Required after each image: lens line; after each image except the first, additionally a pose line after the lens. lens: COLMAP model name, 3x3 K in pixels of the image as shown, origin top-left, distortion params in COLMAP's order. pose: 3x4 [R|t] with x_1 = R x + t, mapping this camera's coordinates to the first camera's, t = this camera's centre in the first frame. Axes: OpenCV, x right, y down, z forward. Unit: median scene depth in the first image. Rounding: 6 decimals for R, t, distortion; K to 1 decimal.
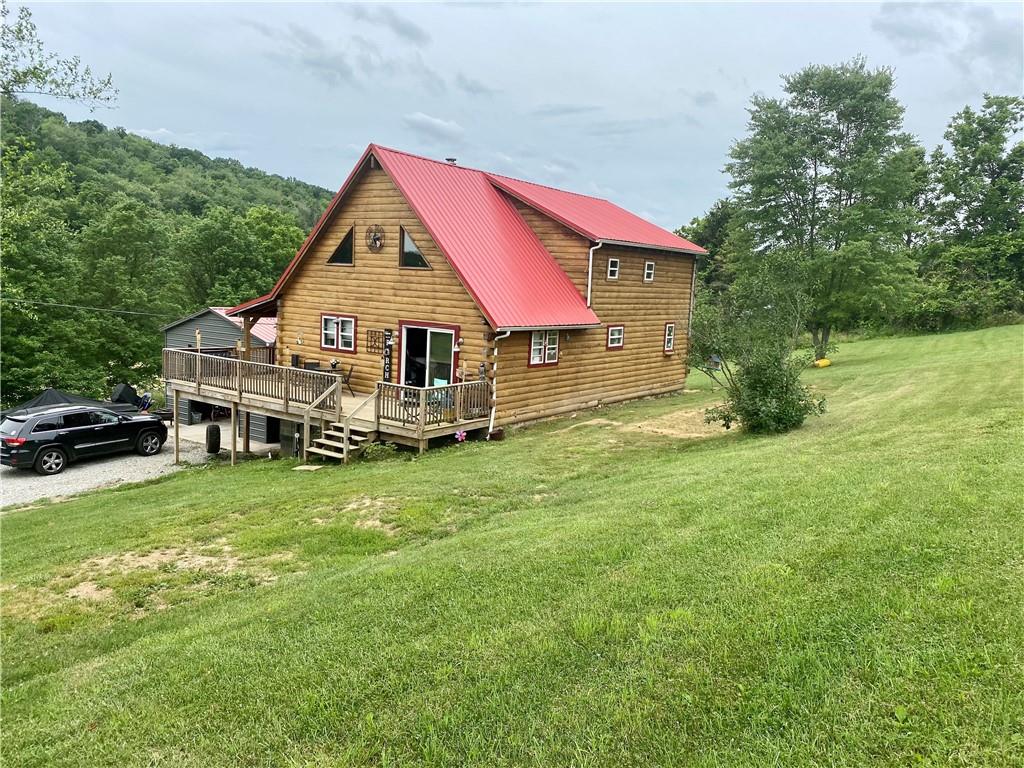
lens RADIAL K [[795.8, 0, 512.0], [0, 795.8, 384.0], [0, 0, 1]] dist [-0.004543, -0.001627]
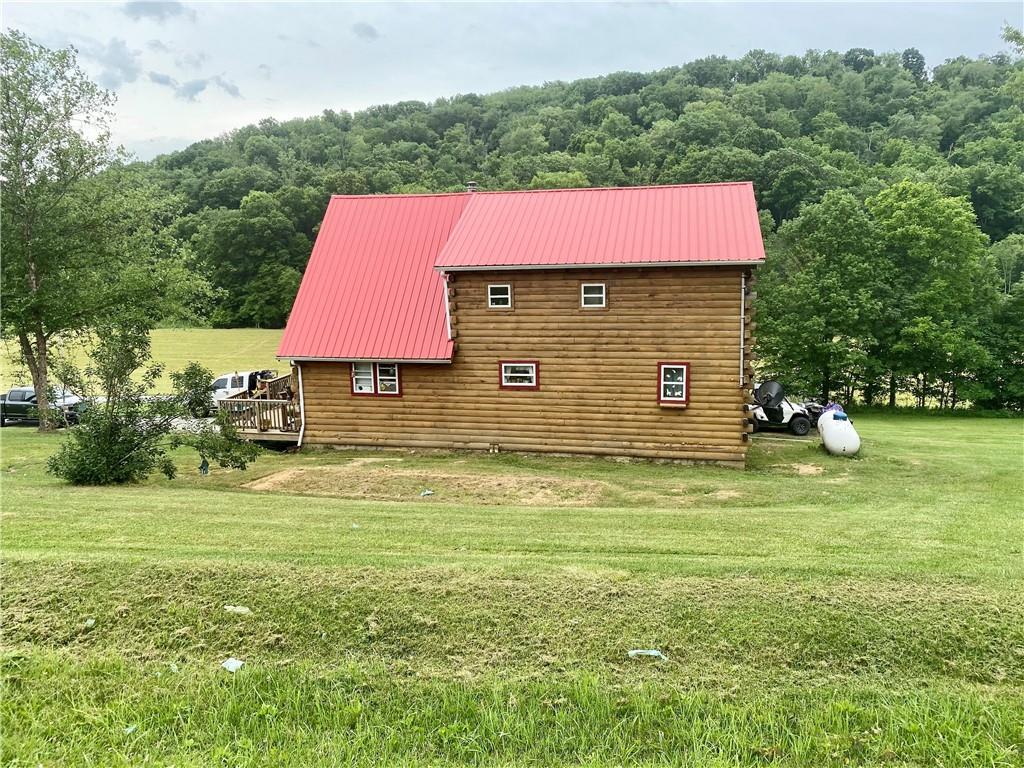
lens RADIAL K [[781.4, 0, 511.4], [0, 781.4, 368.1], [0, 0, 1]] dist [0.047162, -0.002076]
pose [[0.397168, 0.107937, -0.911377, 0.951415], [-0.078708, 0.993407, 0.083352, -0.145136], [0.914365, 0.038628, 0.403045, 0.703763]]
